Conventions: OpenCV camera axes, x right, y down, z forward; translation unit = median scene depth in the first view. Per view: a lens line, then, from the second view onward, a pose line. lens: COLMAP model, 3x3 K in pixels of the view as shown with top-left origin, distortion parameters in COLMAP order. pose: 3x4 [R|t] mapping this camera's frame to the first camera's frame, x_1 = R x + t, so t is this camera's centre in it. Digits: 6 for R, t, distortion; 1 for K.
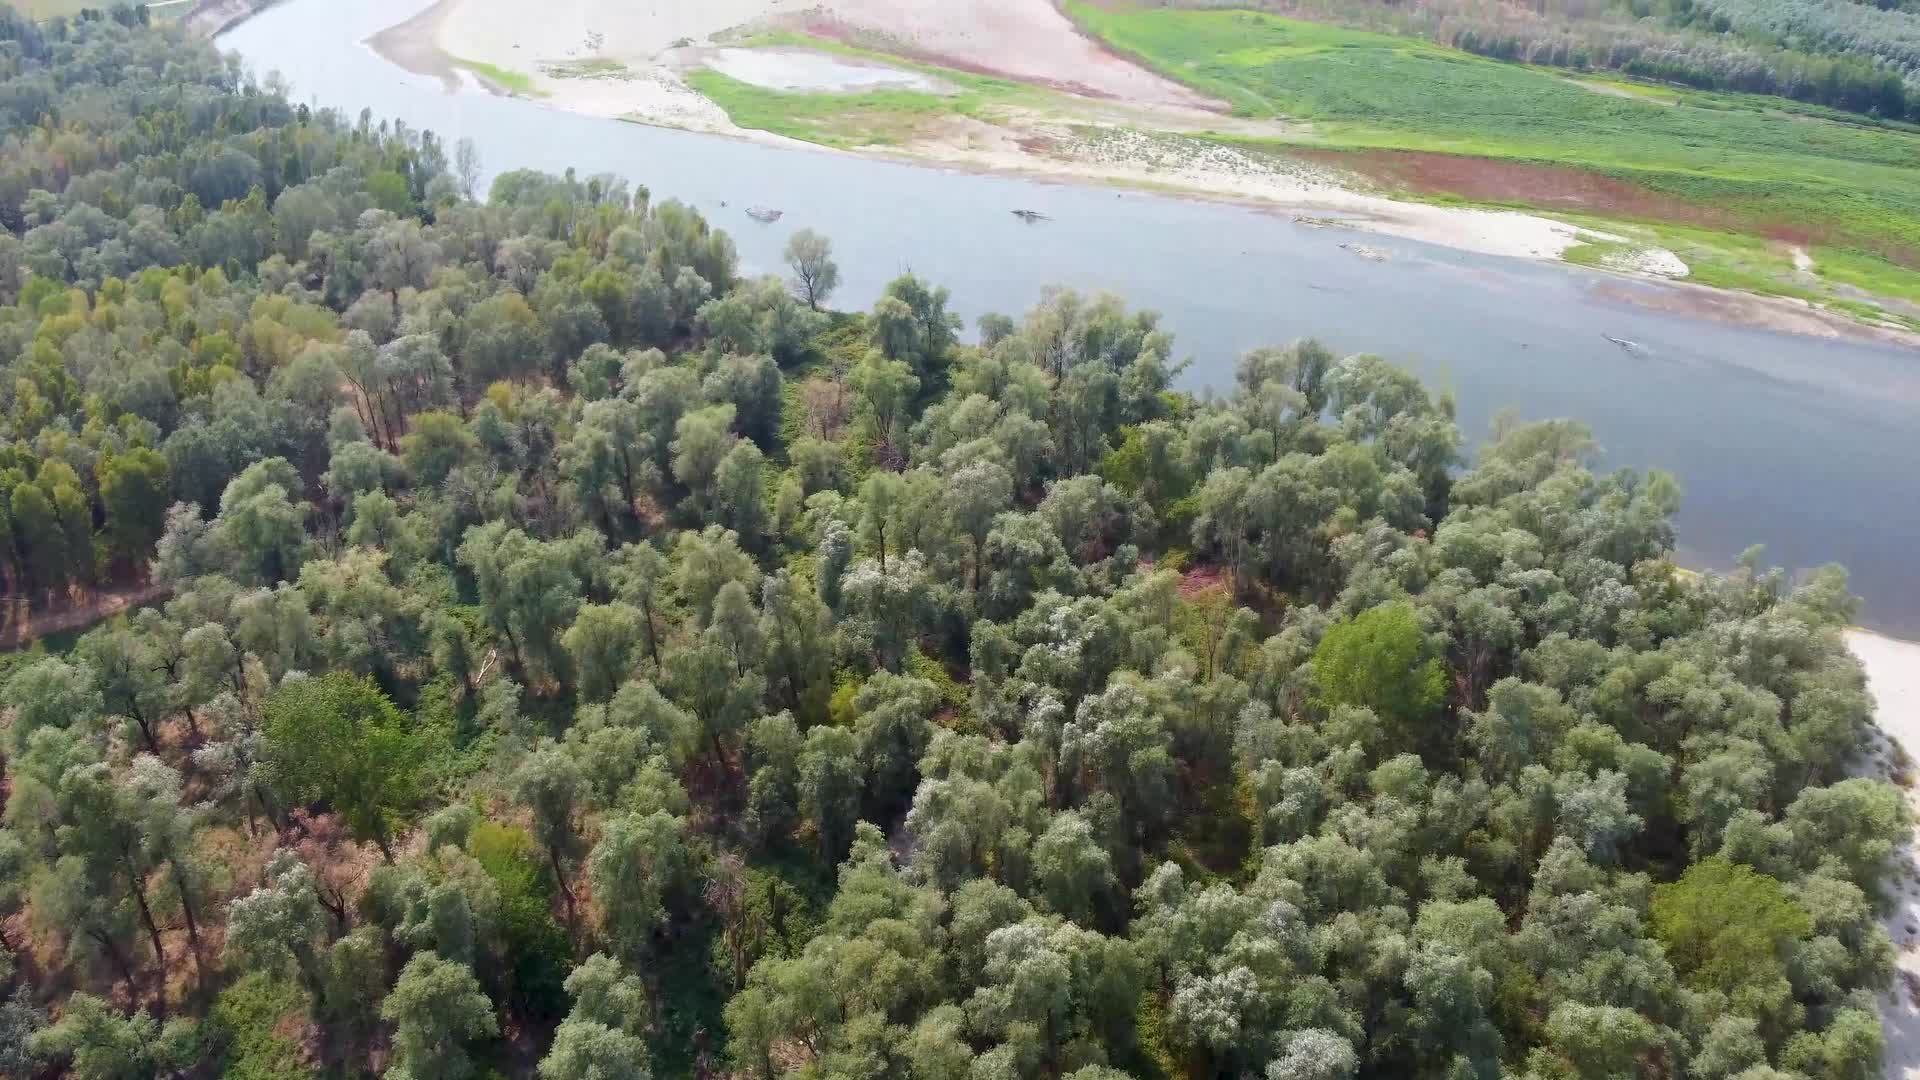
lens RADIAL K [[1543.3, 0, 960.0], [0, 1543.3, 540.0], [0, 0, 1]] dist [-0.002937, -0.001430]
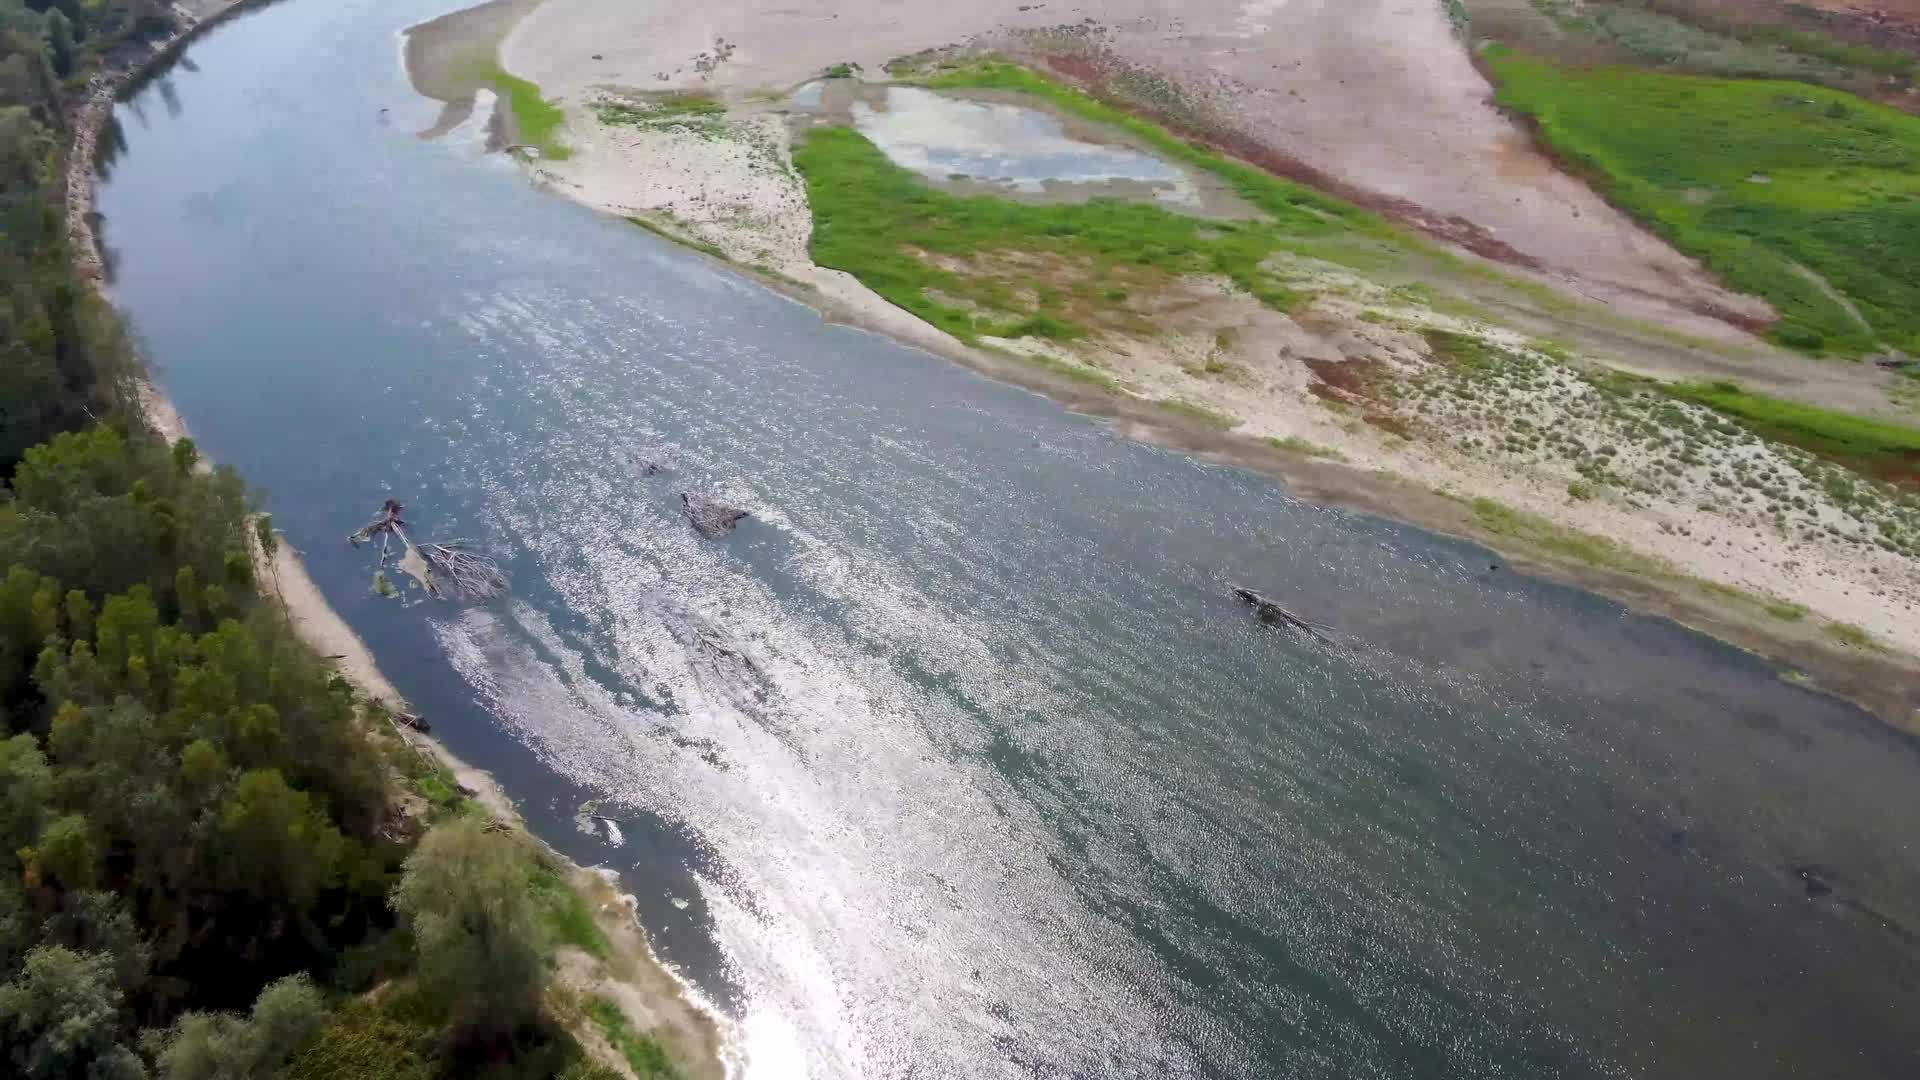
lens RADIAL K [[1543.3, 0, 960.0], [0, 1543.3, 540.0], [0, 0, 1]] dist [-0.002937, -0.001430]
pose [[0.961301, 0.150941, -0.230471, 0.049814], [-0.144623, 0.988501, 0.044165, -0.199098], [0.234487, -0.009125, 0.972076, 0.468760]]
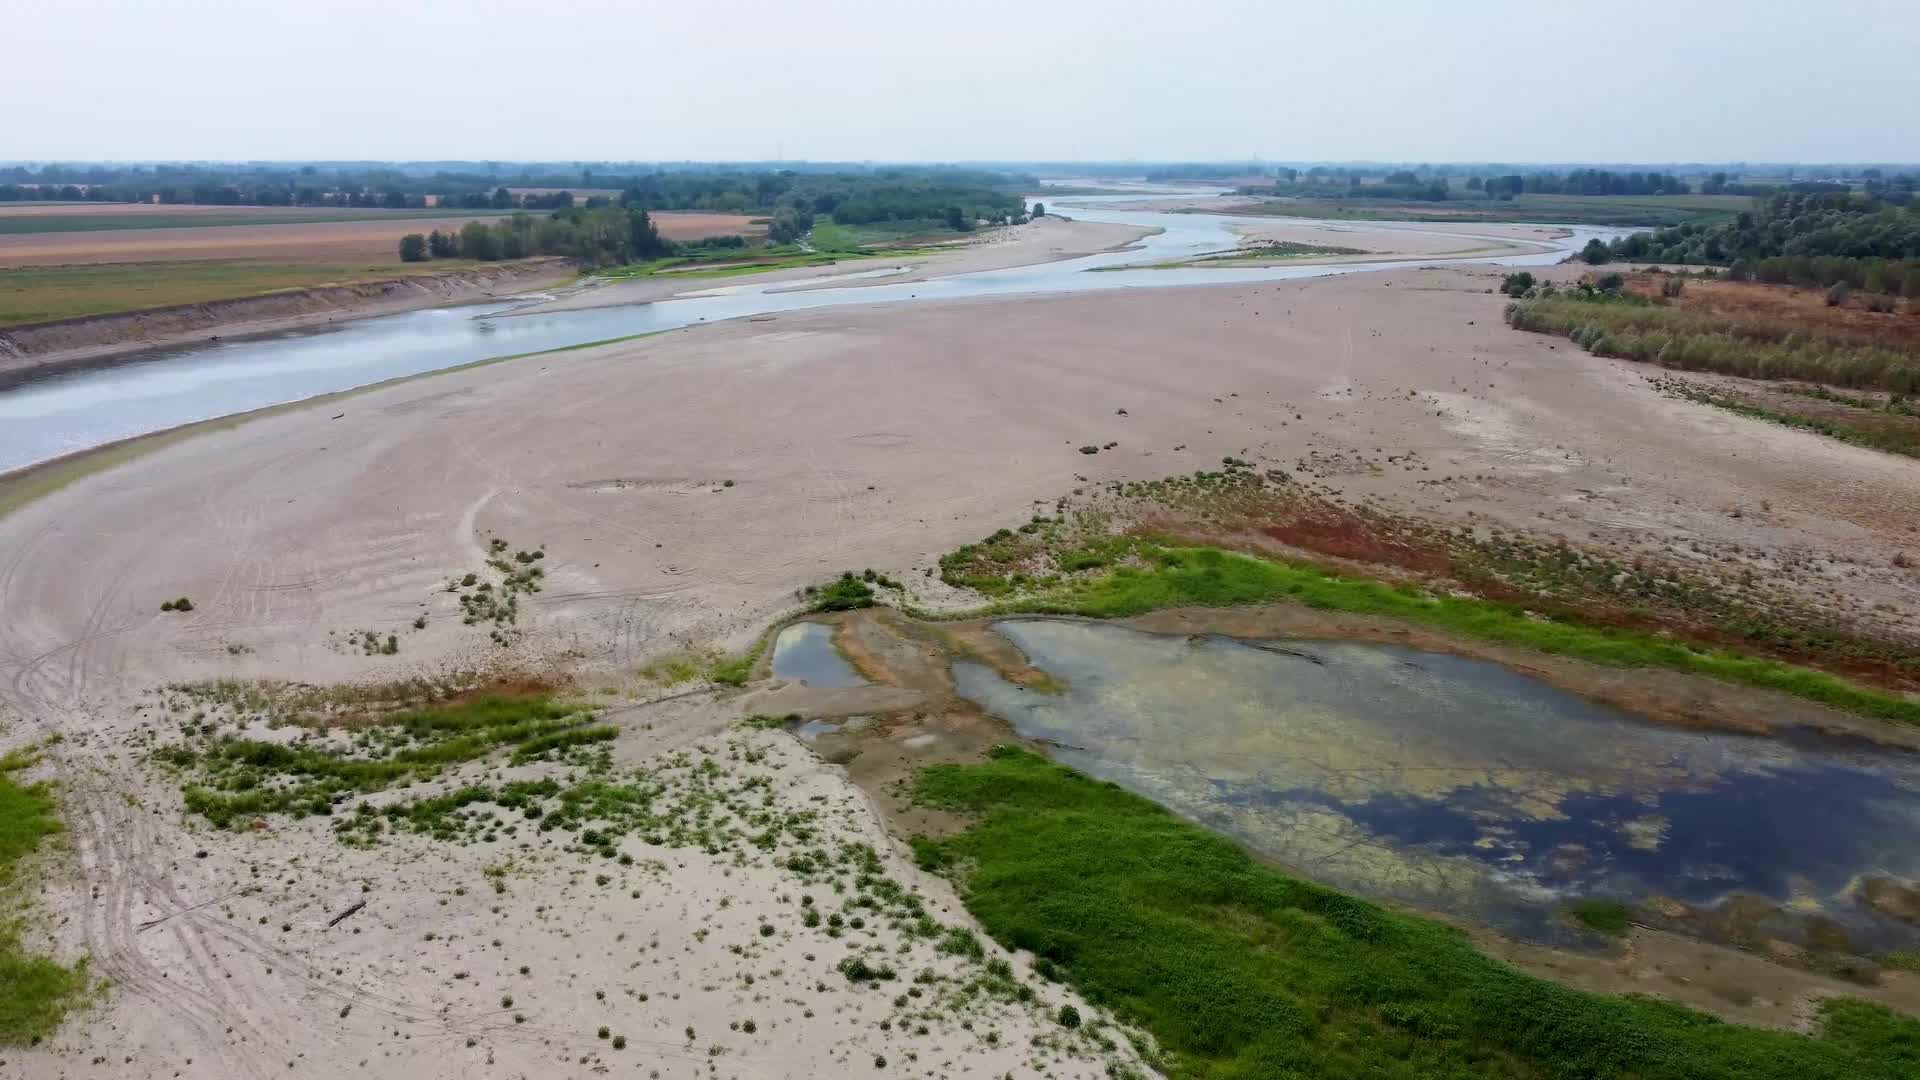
lens RADIAL K [[1543.3, 0, 960.0], [0, 1543.3, 540.0], [0, 0, 1]] dist [-0.002937, -0.001430]
pose [[0.999934, 0.007123, -0.008982, -0.190120], [-0.009408, 0.957593, -0.287971, -0.307612], [0.006550, 0.288036, 0.957597, 0.900011]]
